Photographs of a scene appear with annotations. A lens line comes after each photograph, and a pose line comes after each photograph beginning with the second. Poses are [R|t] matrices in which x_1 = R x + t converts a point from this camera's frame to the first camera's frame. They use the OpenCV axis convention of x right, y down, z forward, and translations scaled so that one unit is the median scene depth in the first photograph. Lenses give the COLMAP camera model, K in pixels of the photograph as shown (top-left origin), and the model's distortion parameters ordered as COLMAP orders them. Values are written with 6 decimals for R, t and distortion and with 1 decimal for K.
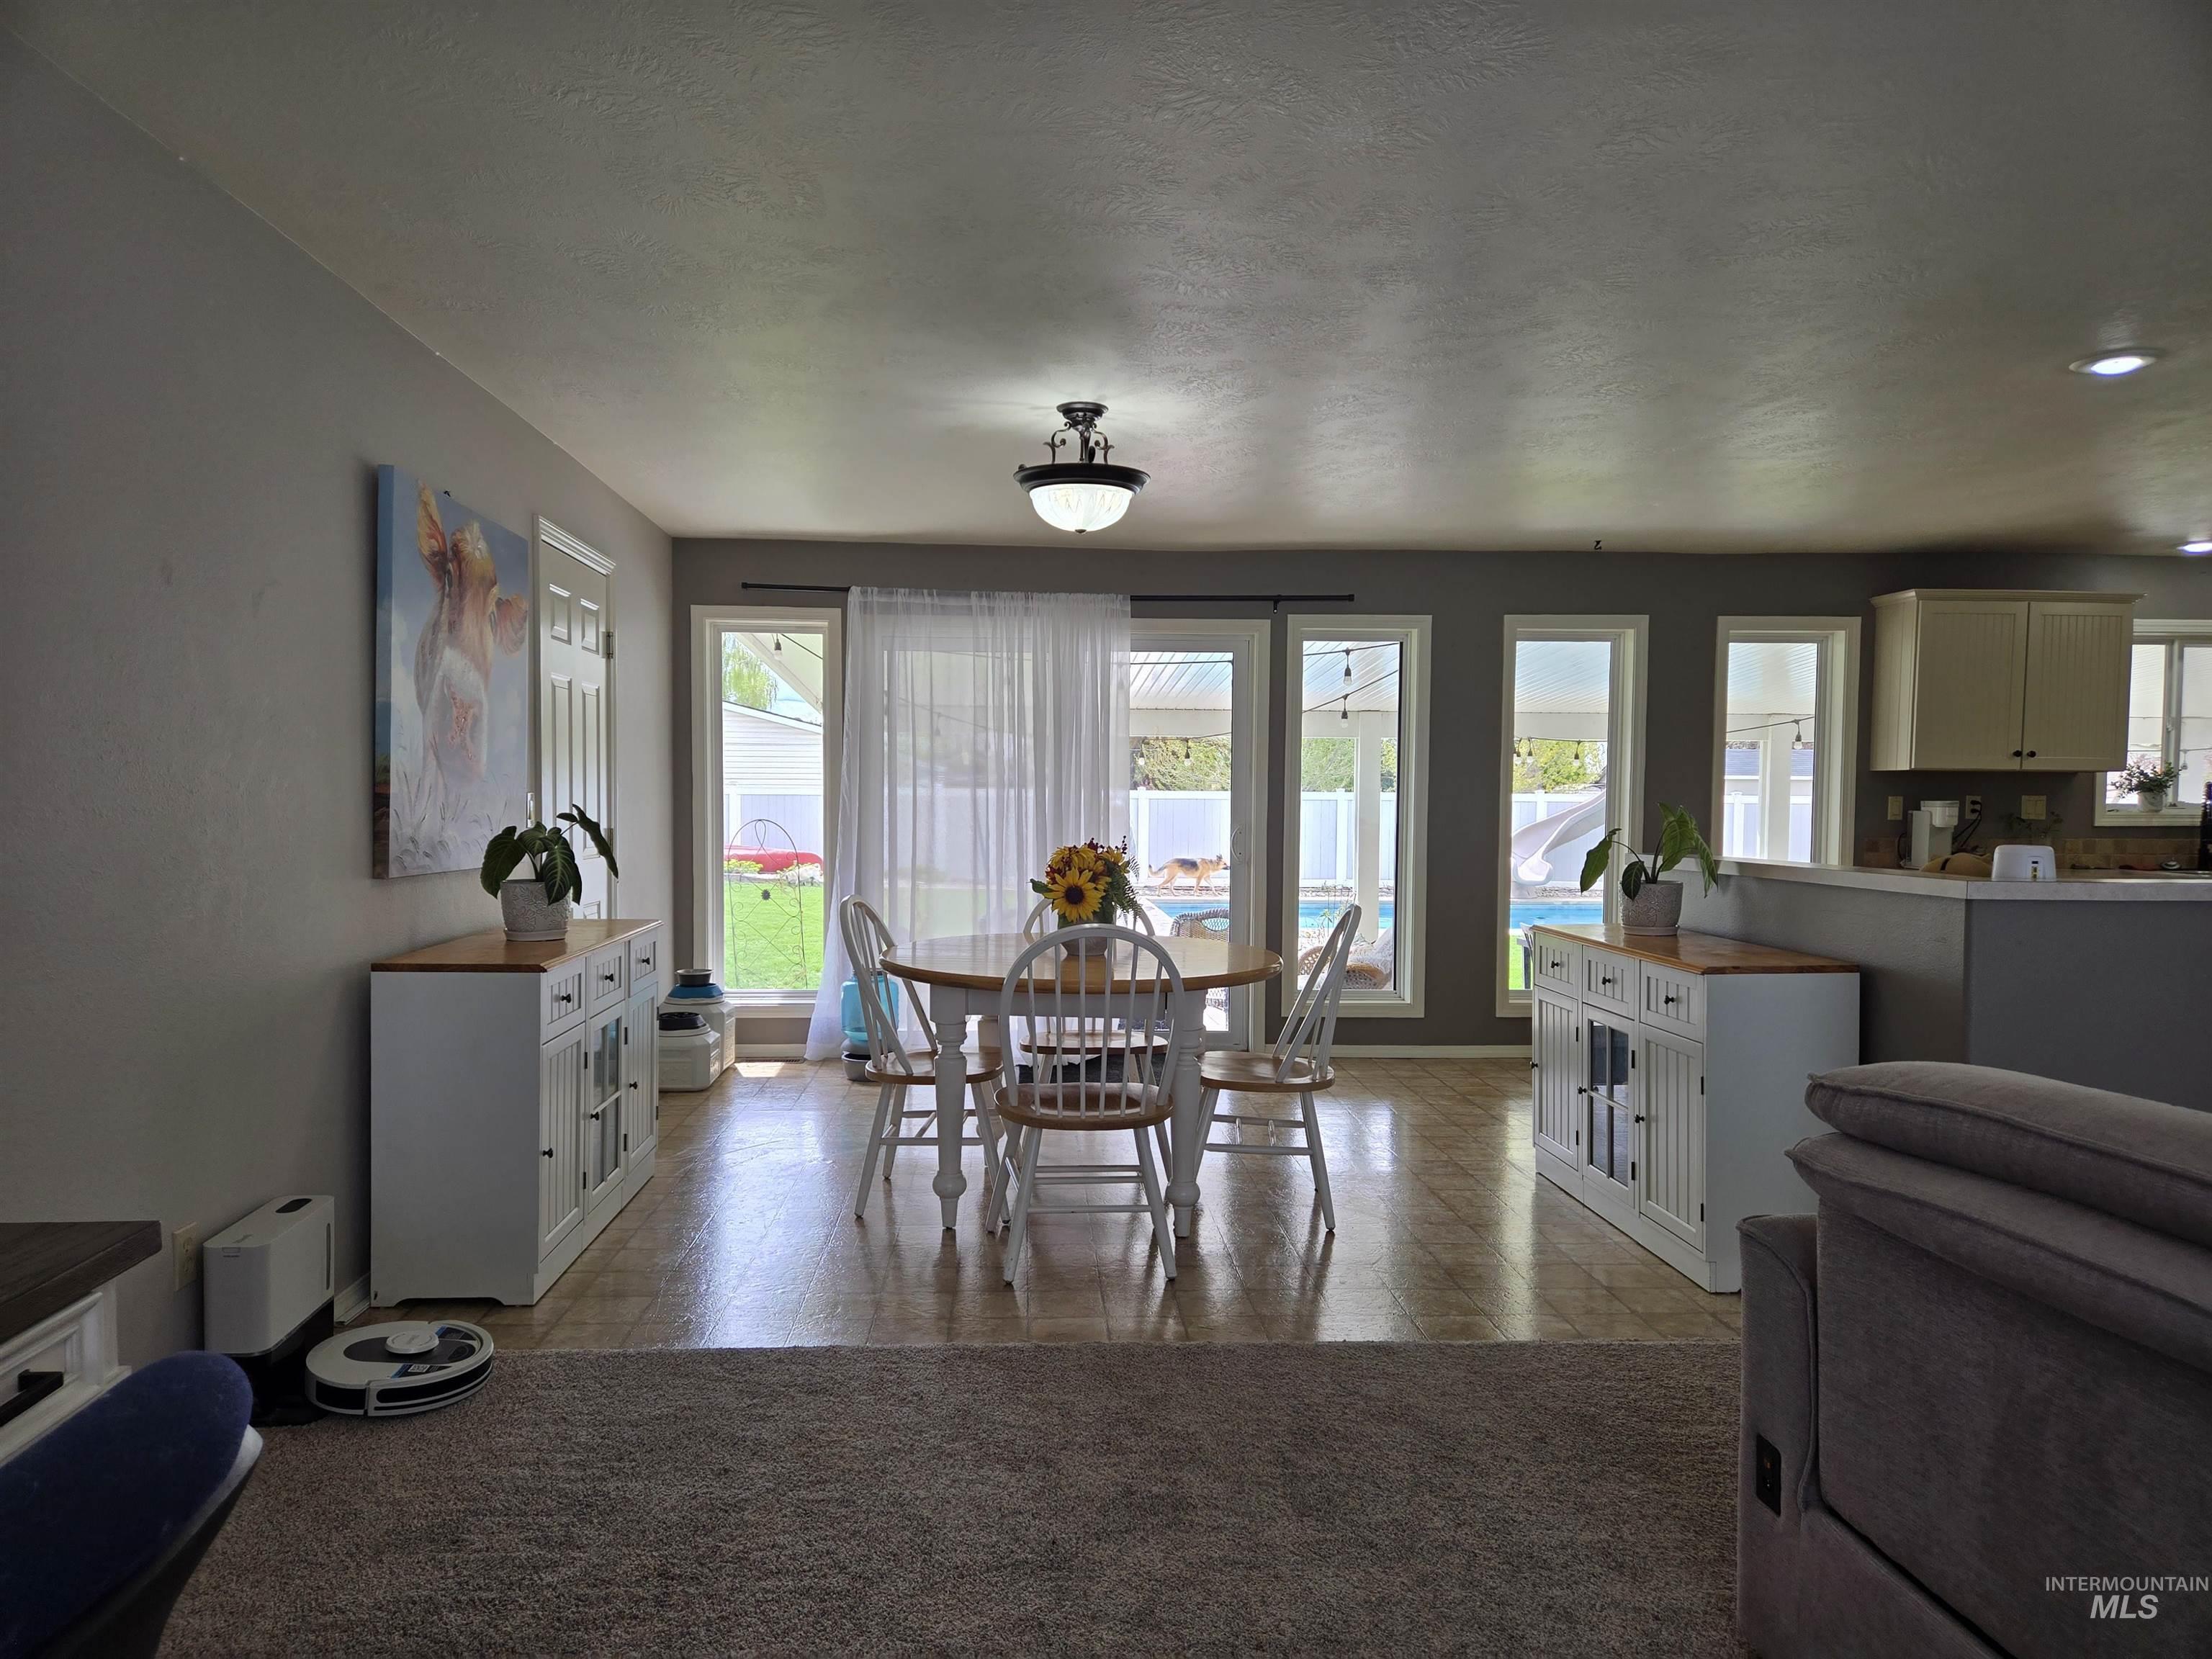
lens RADIAL K [[1477.0, 0, 1097.6], [0, 1477.0, 862.0], [0, 0, 1]] dist [0.070681, -0.054677]
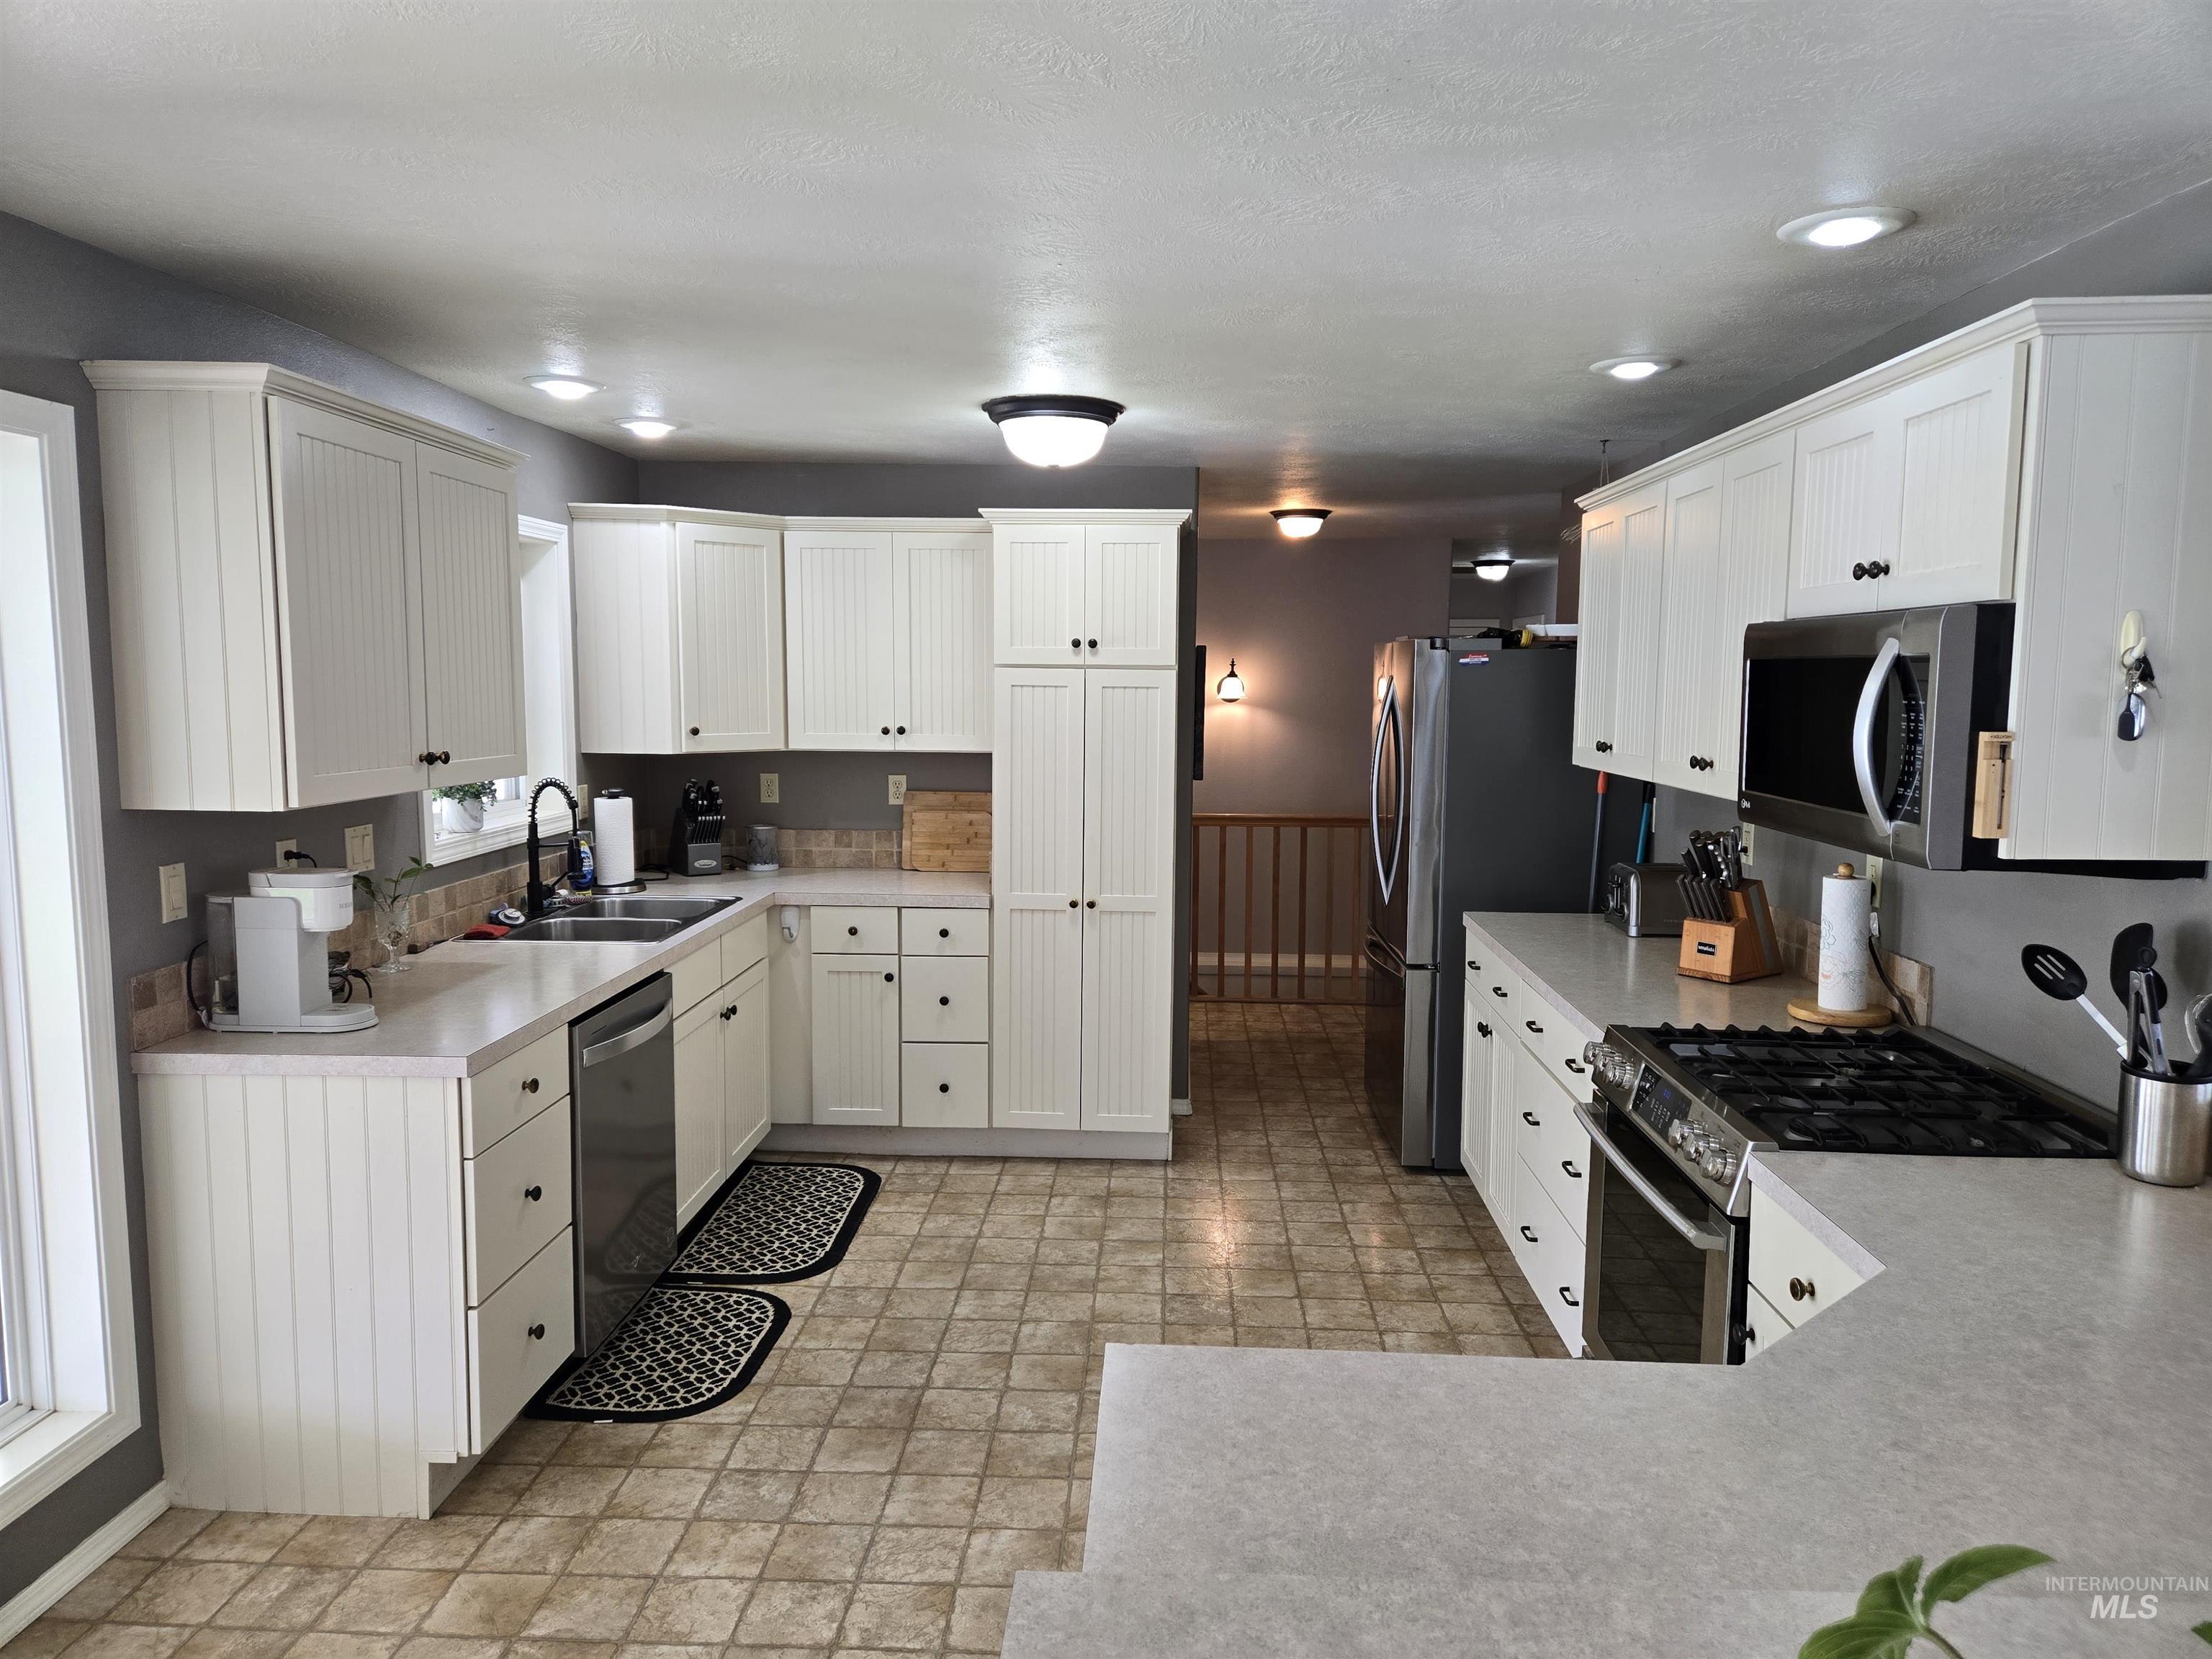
lens RADIAL K [[1477.0, 0, 1127.1], [0, 1477.0, 827.9], [0, 0, 1]] dist [0.070681, -0.054677]
pose [[0.096730, -0.109938, 0.989220, 0.147121], [0.037870, 0.993568, 0.106718, -0.088150], [-0.994590, 0.027139, 0.100271, 0.695170]]
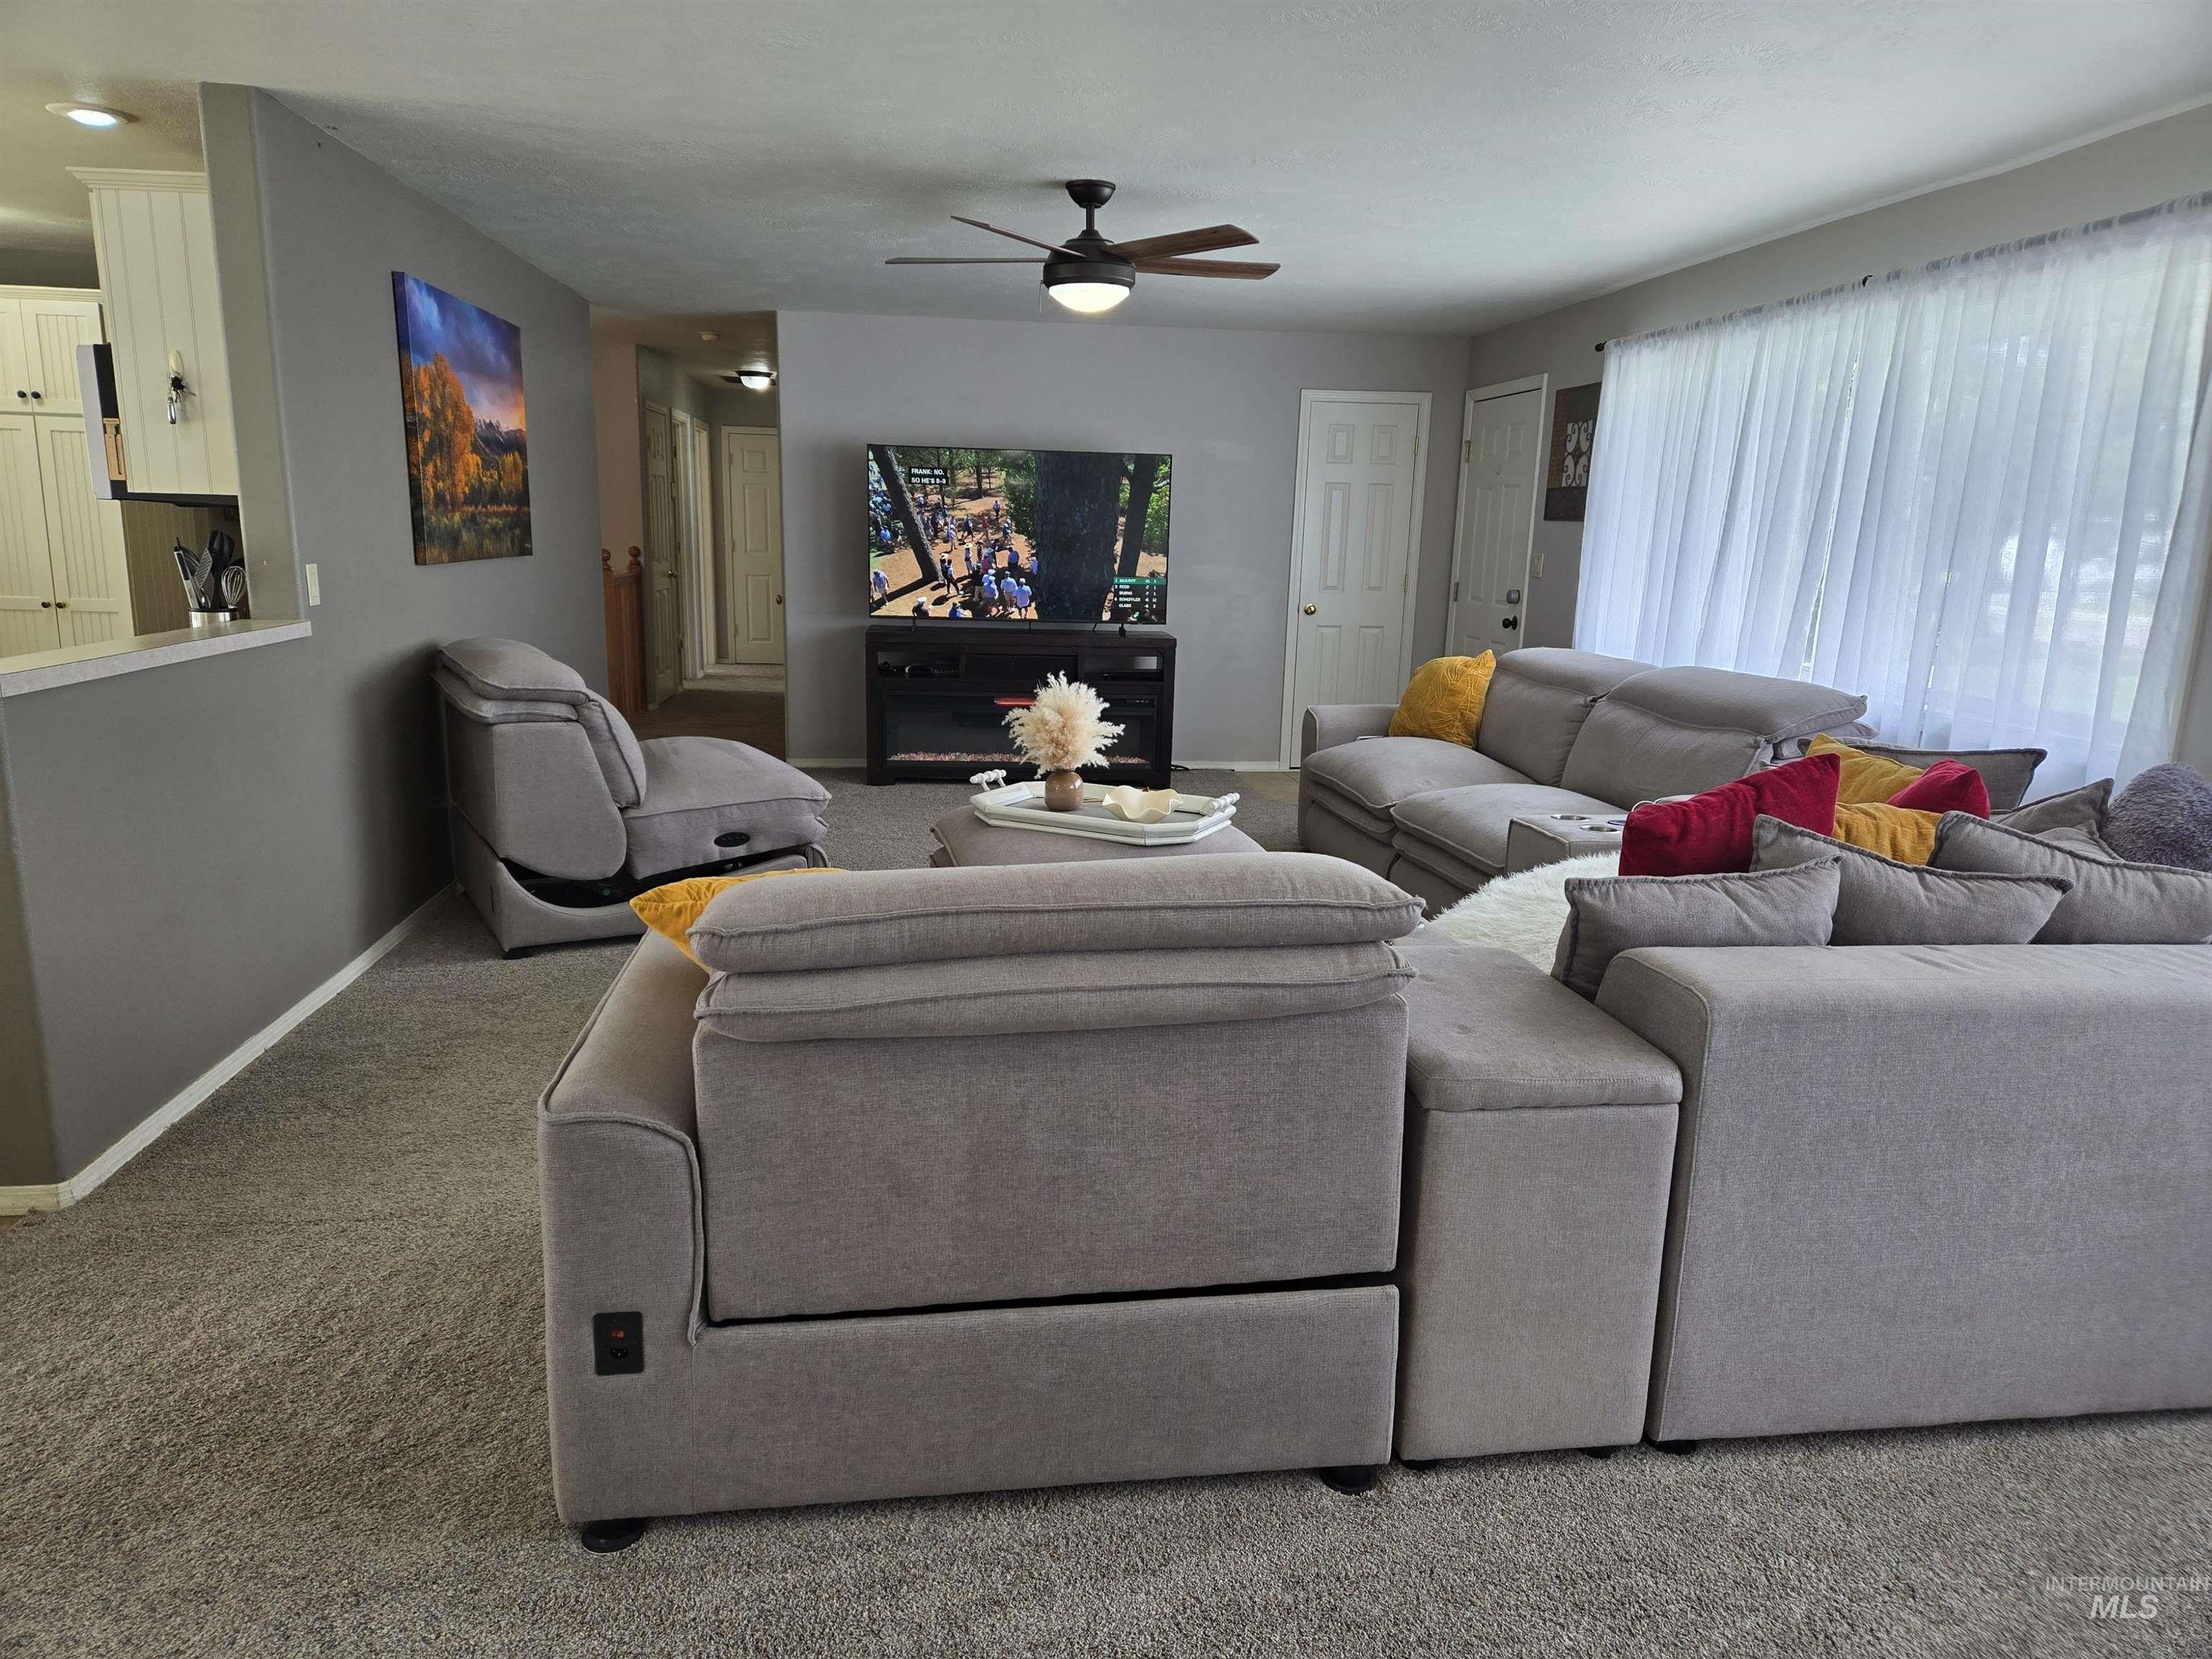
lens RADIAL K [[1477.0, 0, 1112.0], [0, 1477.0, 841.4], [0, 0, 1]] dist [0.070681, -0.054677]
pose [[-0.058498, -0.221116, 0.973491, -0.124622], [0.016065, 0.974827, 0.222385, -0.032858], [-0.998158, 0.028648, -0.053474, 0.206902]]
